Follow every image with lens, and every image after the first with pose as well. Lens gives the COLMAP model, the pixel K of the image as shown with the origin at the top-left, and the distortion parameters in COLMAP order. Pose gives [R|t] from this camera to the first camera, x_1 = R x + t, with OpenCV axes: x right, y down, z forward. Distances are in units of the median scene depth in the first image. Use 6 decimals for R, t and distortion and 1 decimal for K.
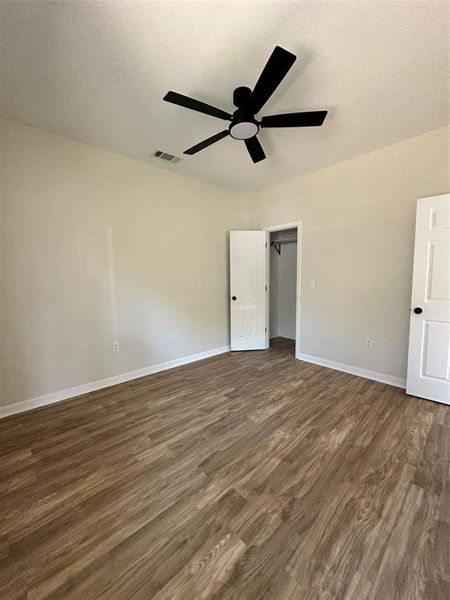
lens RADIAL K [[240.1, 0, 227.9], [0, 240.1, 300.2], [0, 0, 1]] dist [-0.001039, -0.000093]
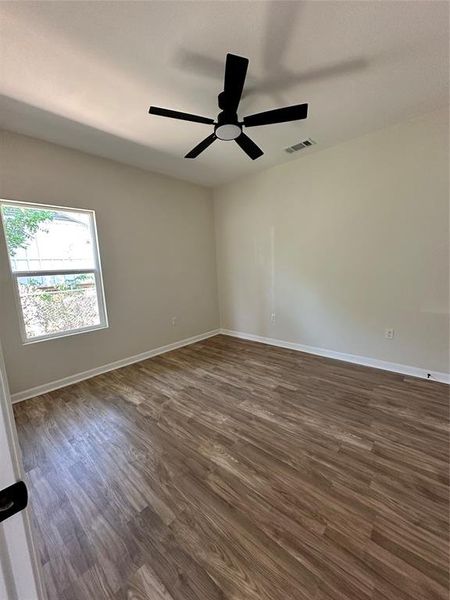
lens RADIAL K [[240.1, 0, 227.9], [0, 240.1, 300.2], [0, 0, 1]] dist [-0.001039, -0.000093]
pose [[0.093215, 0.150811, -0.984158, 1.089392], [-0.054457, 0.987754, 0.146204, -0.114401], [0.994156, 0.039966, 0.100287, 0.809550]]
